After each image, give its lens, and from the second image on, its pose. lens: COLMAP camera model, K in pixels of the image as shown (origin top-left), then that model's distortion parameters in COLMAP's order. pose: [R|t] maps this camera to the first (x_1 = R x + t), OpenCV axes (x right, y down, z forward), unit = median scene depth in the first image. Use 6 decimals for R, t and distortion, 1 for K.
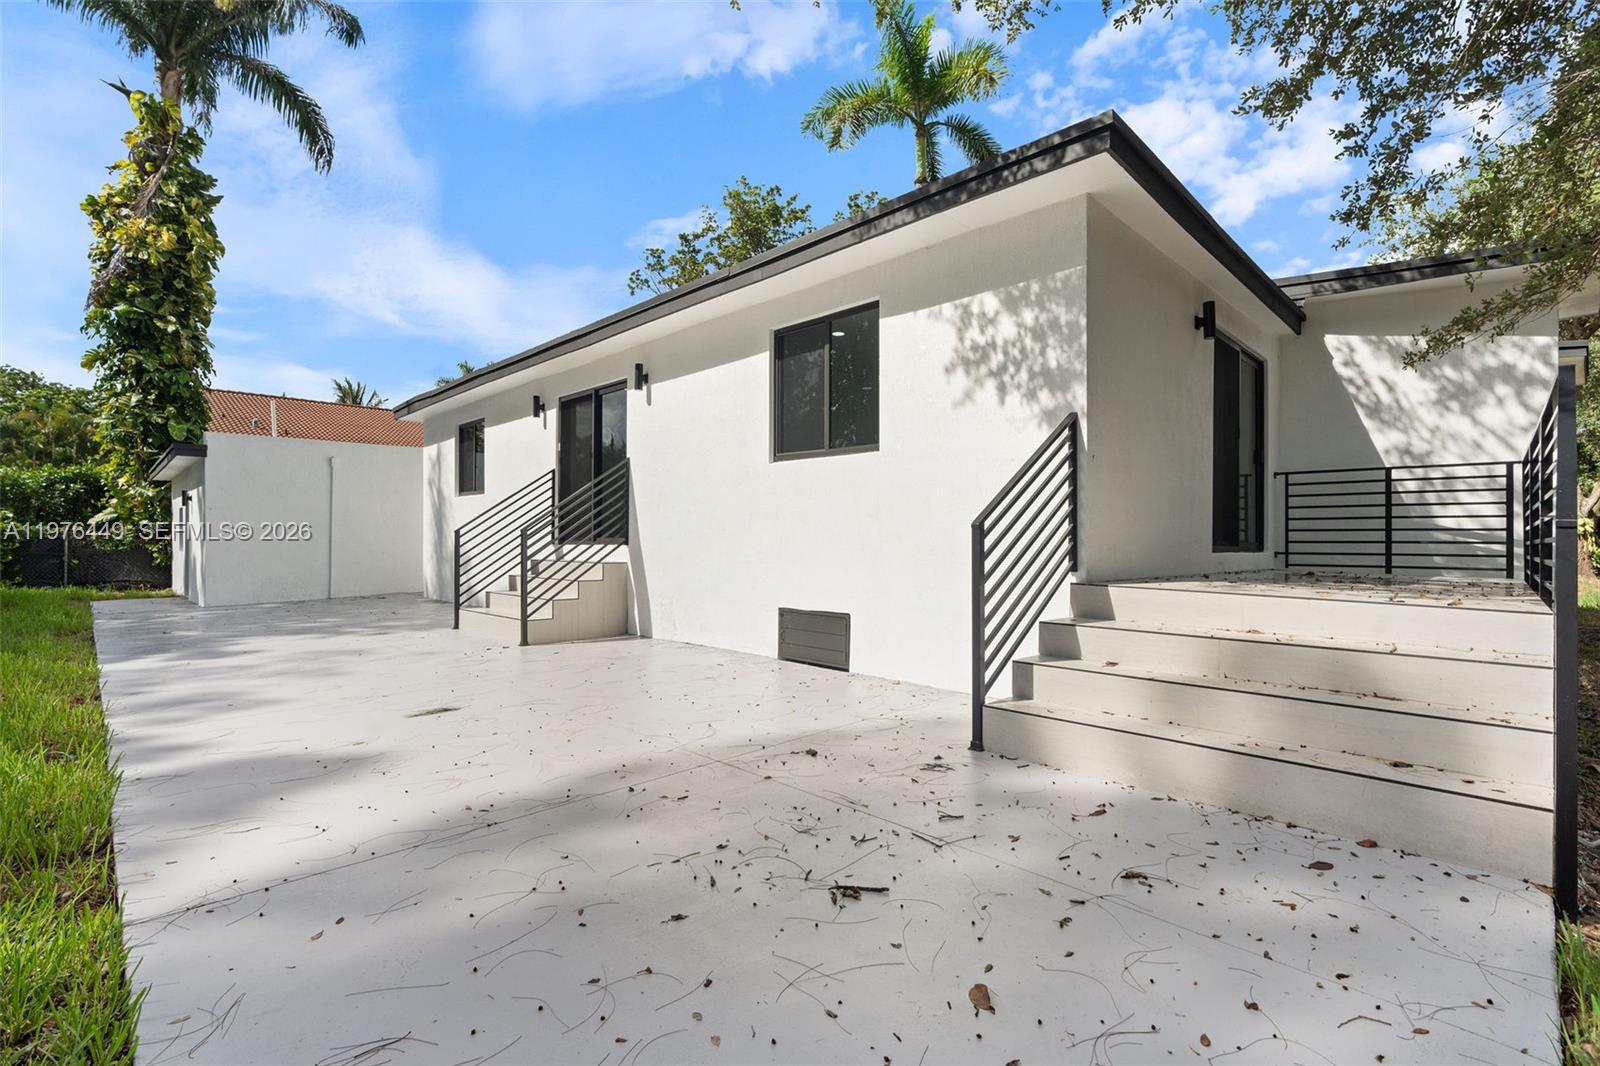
lens RADIAL K [[751.9, 0, 800.0], [0, 751.9, 533.0], [0, 0, 1]] dist [-0.002209, -0.000024]
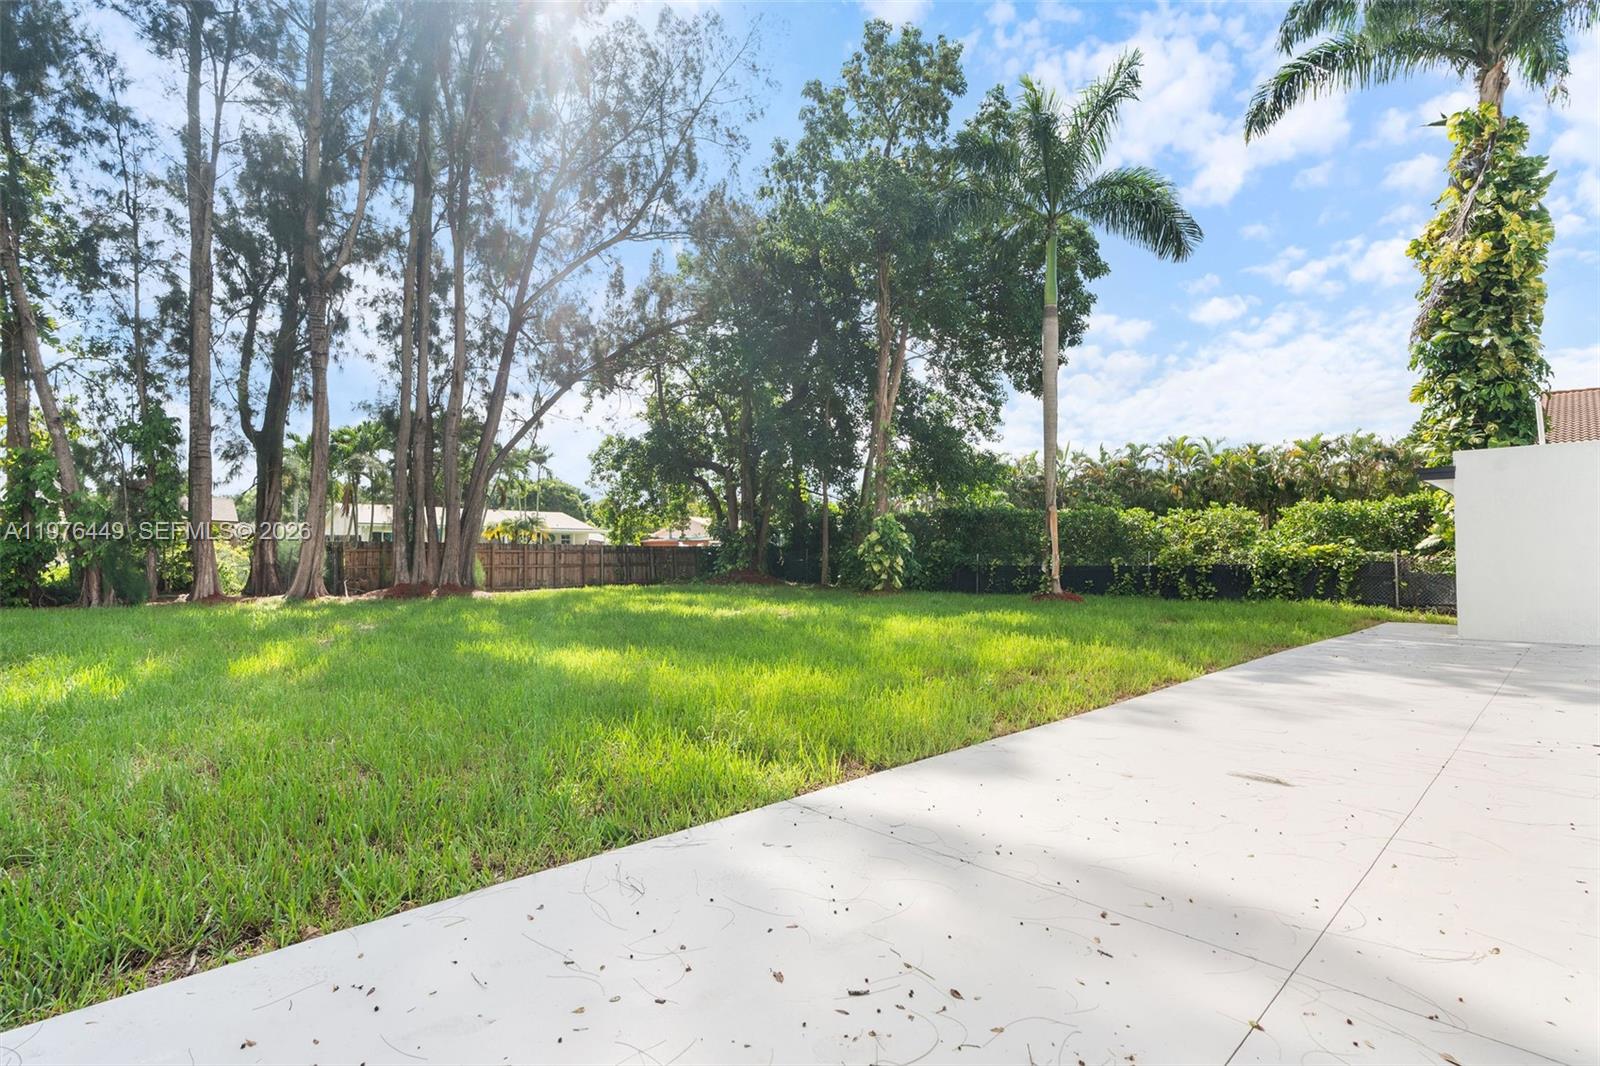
lens RADIAL K [[751.9, 0, 800.0], [0, 751.9, 533.0], [0, 0, 1]] dist [-0.002209, -0.000024]
pose [[-0.027510, -0.028976, -0.999201, 0.125491], [0.003618, 0.999570, -0.029087, -0.006677], [0.999615, -0.004415, -0.027393, 0.156647]]
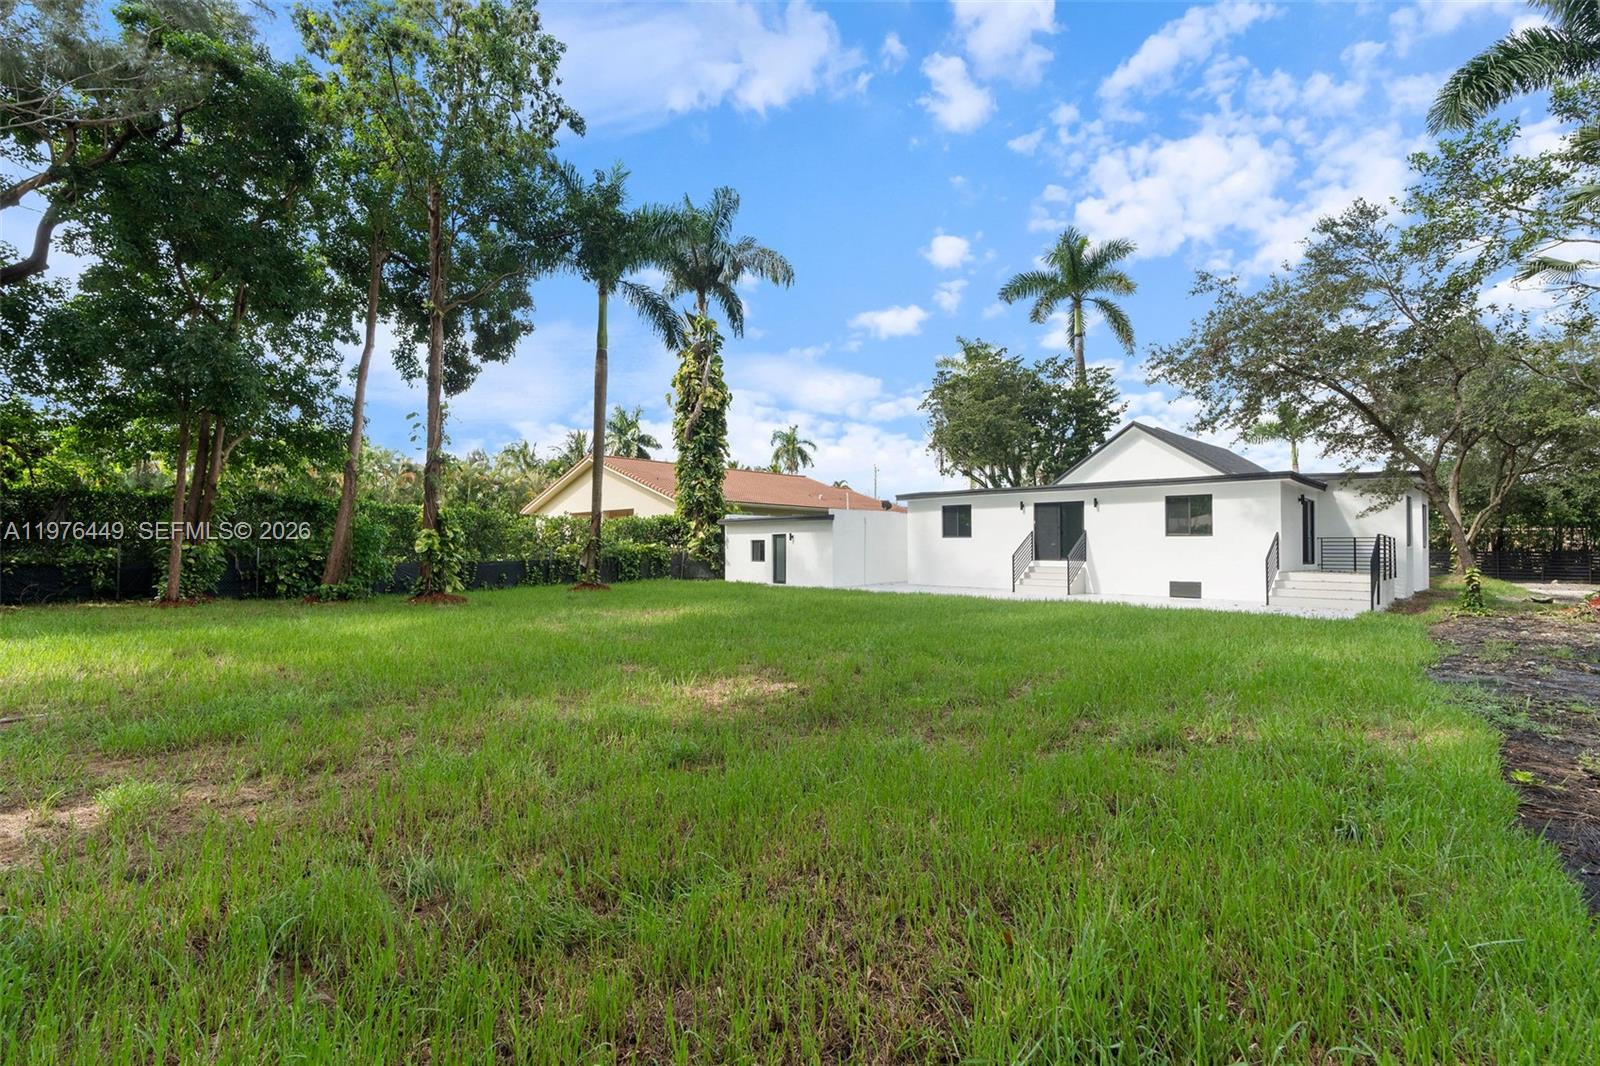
lens RADIAL K [[751.9, 0, 800.0], [0, 751.9, 533.0], [0, 0, 1]] dist [-0.002209, -0.000024]
pose [[0.999960, 0.006386, 0.006307, -0.502273], [-0.006250, 0.999753, -0.021318, -0.009419], [-0.006442, 0.021278, 0.999753, -0.685379]]
